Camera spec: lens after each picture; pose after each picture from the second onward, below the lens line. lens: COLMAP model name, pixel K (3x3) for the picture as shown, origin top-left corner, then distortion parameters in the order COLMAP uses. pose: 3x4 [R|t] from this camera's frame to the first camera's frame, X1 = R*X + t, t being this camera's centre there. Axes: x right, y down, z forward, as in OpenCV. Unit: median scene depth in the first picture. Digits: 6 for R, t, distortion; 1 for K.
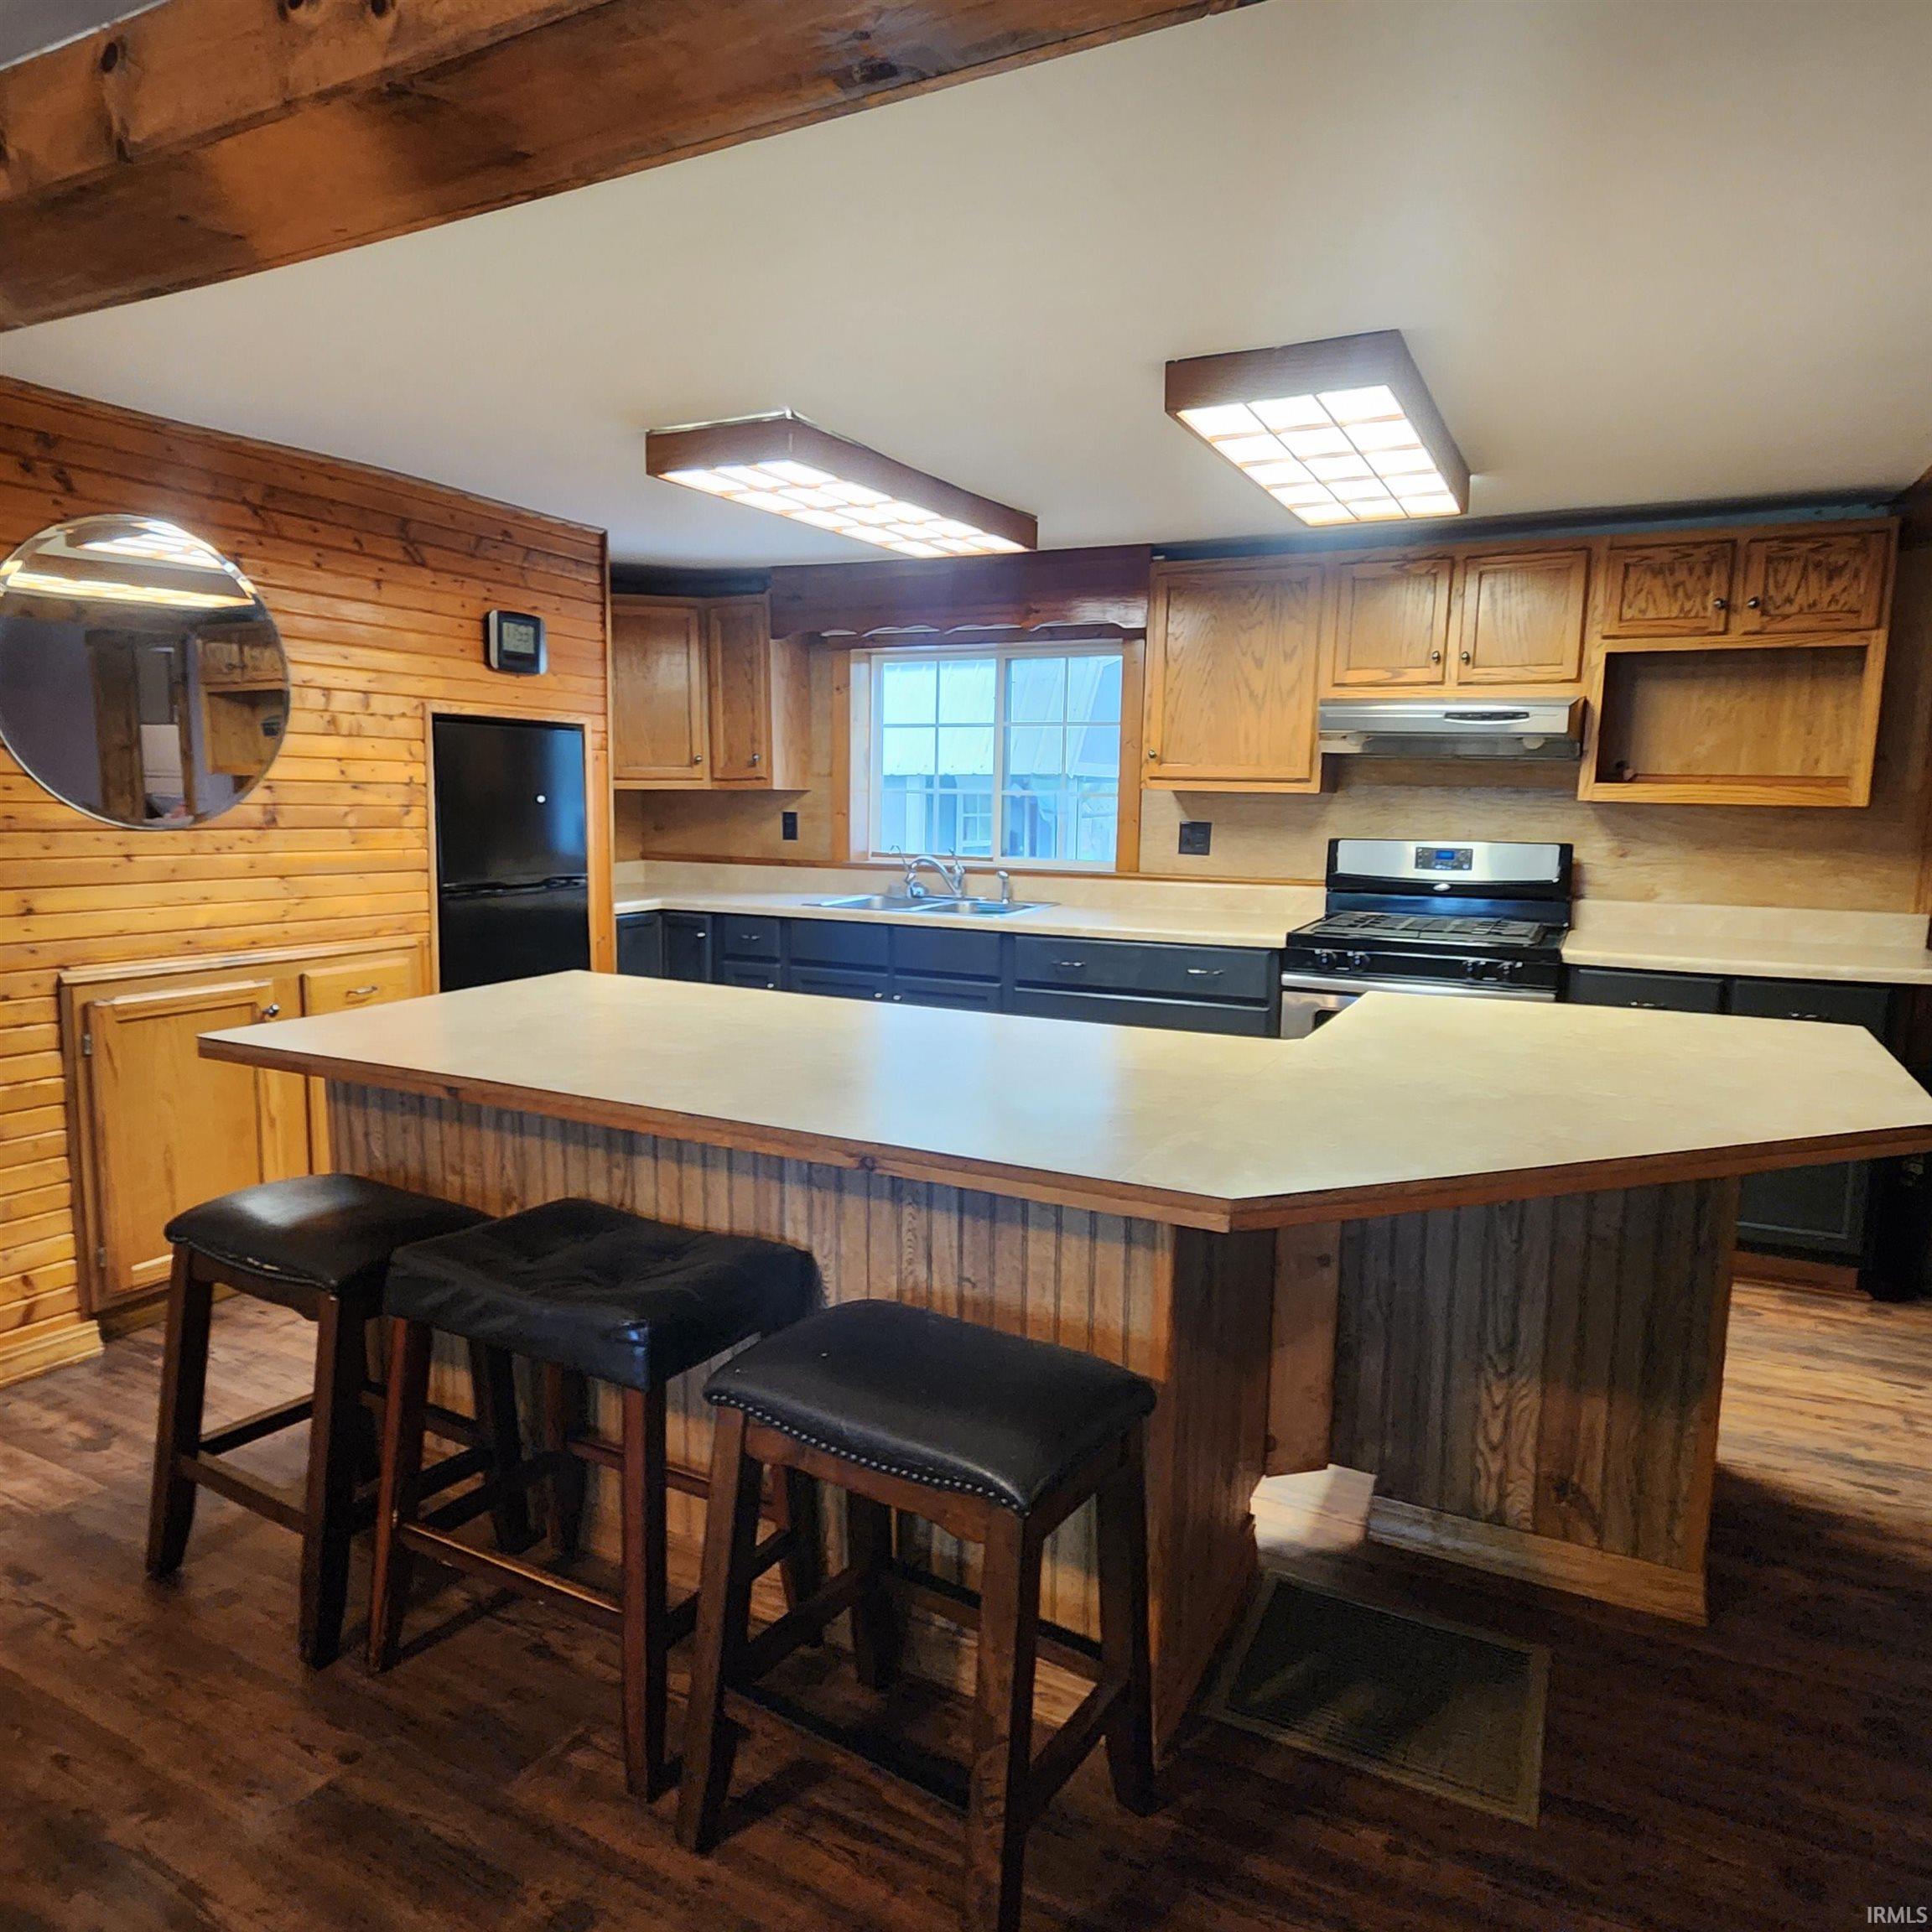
lens RADIAL K [[1286.1, 0, 965.7], [0, 1286.1, 963.8], [0, 0, 1]] dist [-0.000922, -0.002171]
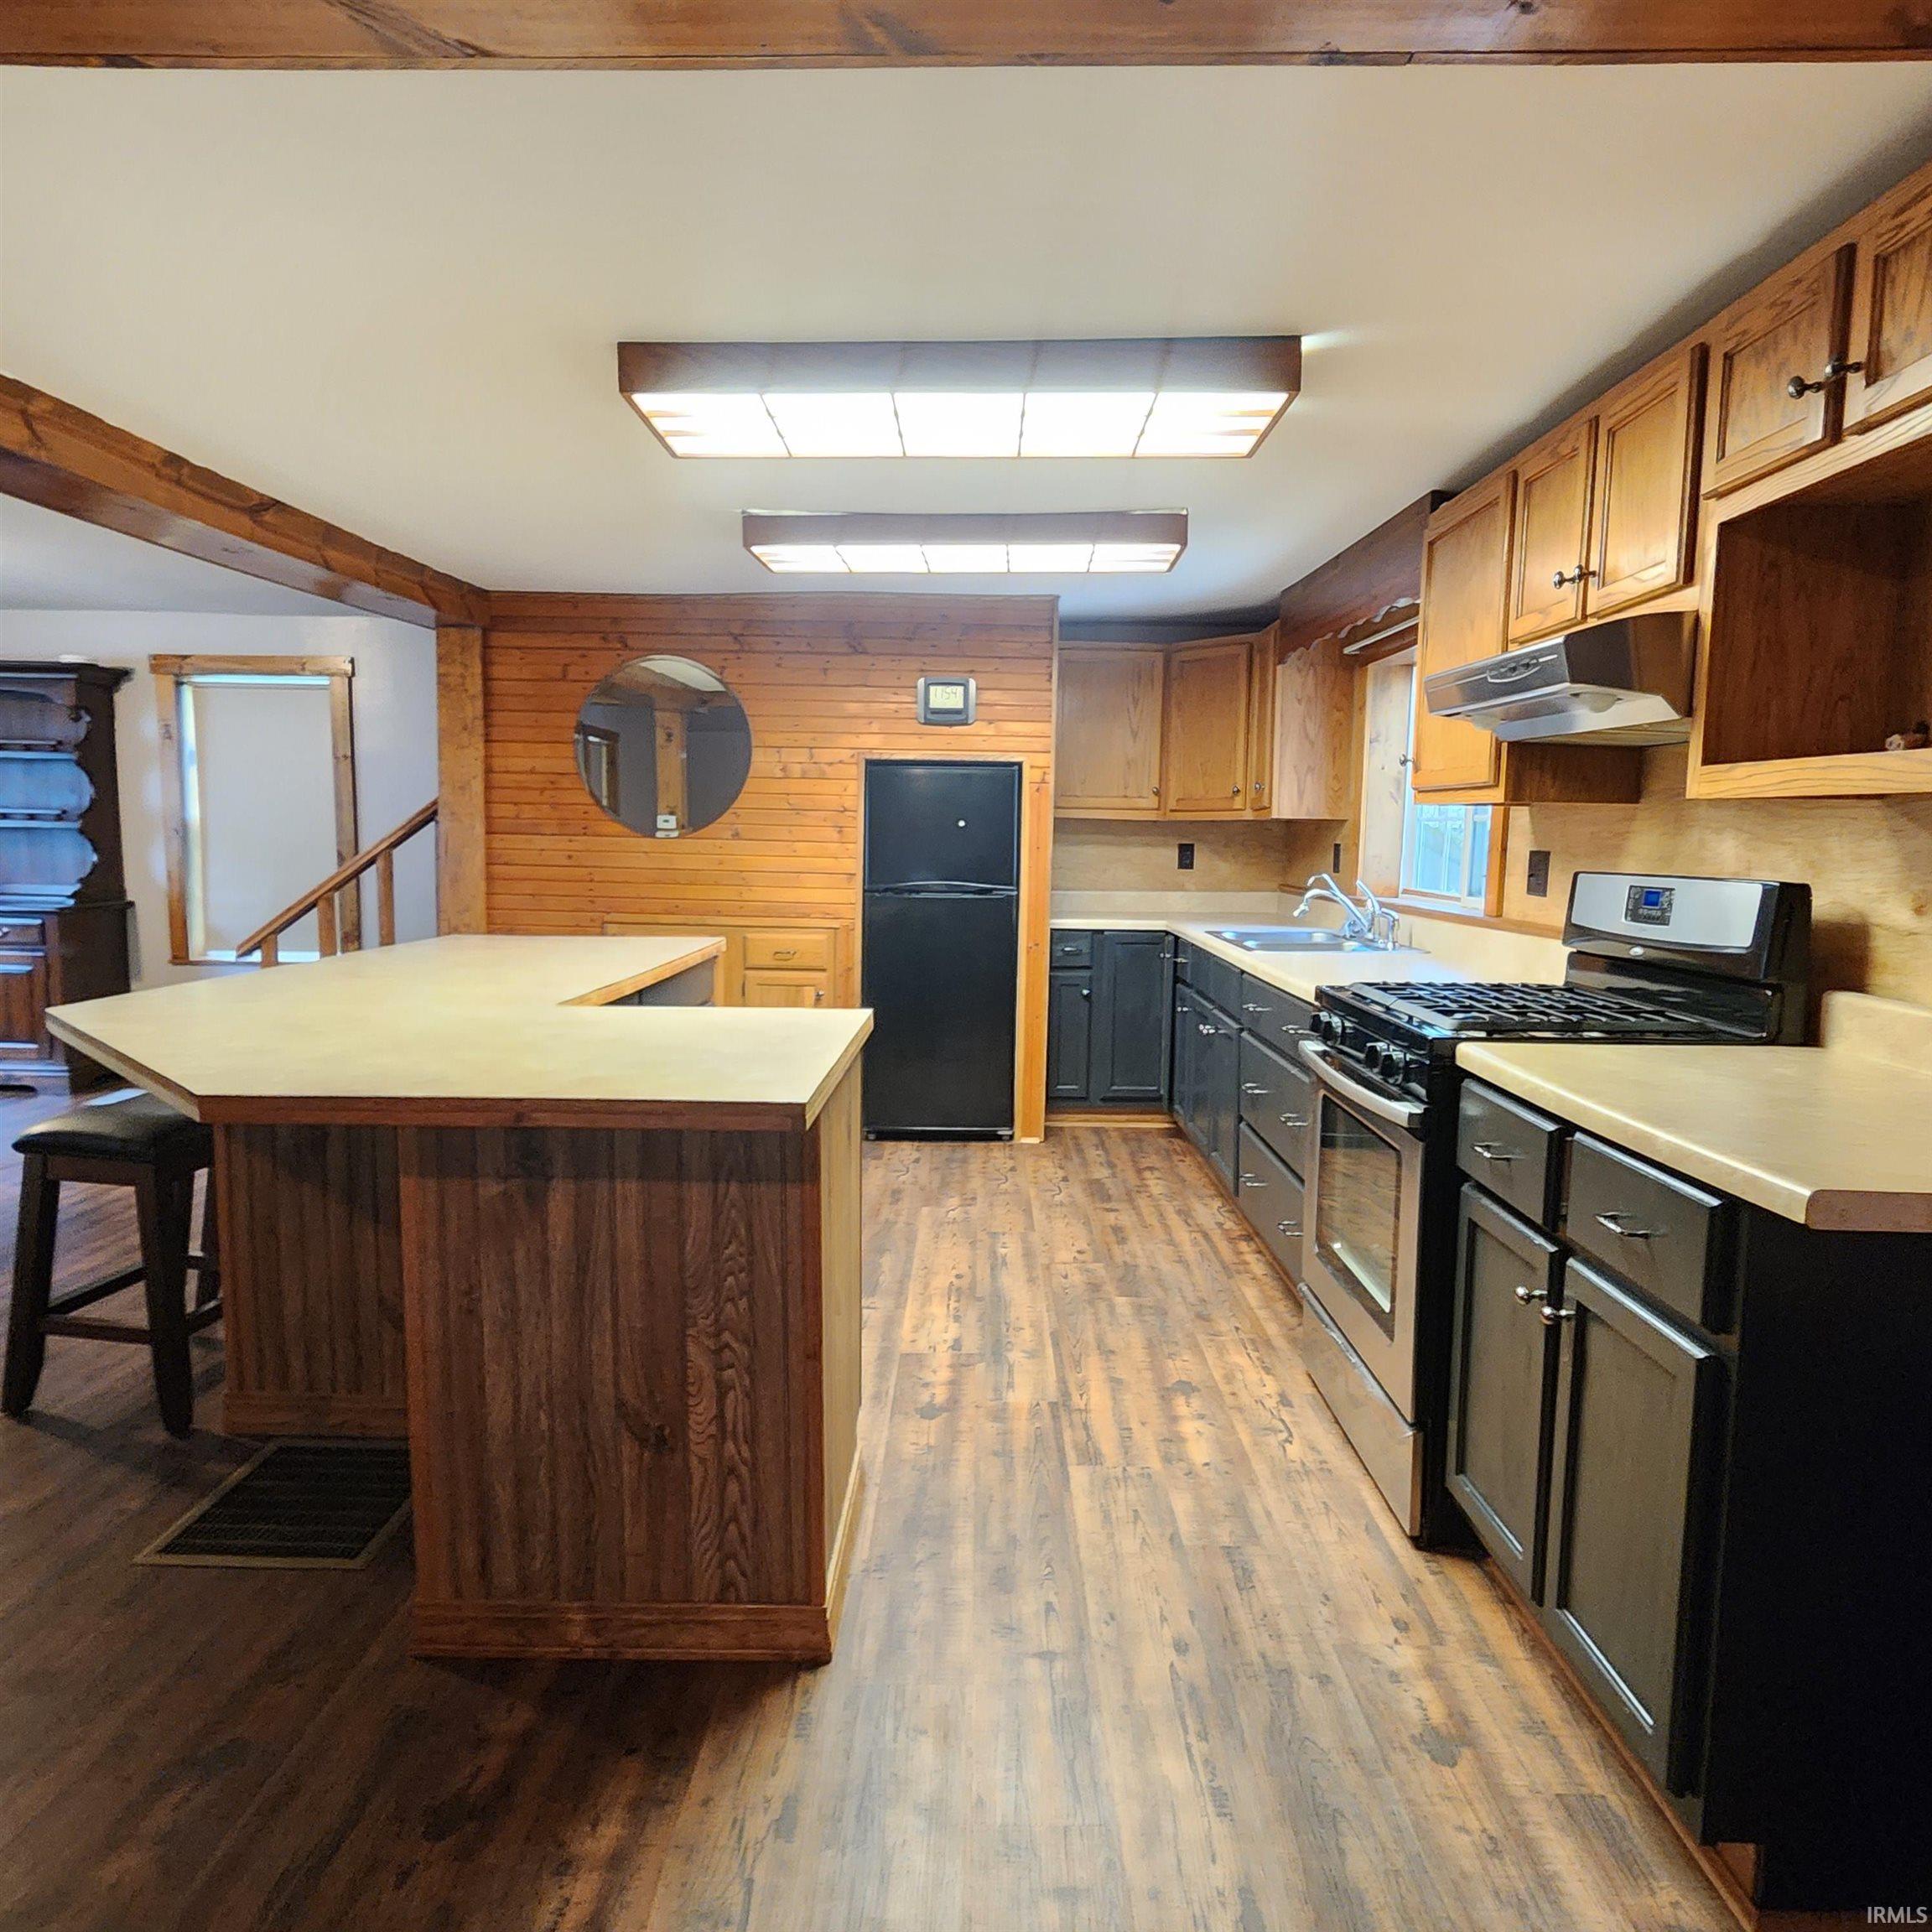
lens RADIAL K [[1286.1, 0, 960.5], [0, 1286.1, 966.9], [0, 0, 1]] dist [-0.000922, -0.002171]
pose [[0.439253, 0.086018, -0.894236, 0.883333], [-0.128405, 0.991197, 0.032272, -0.034453], [0.889139, 0.100649, 0.446432, 0.509881]]
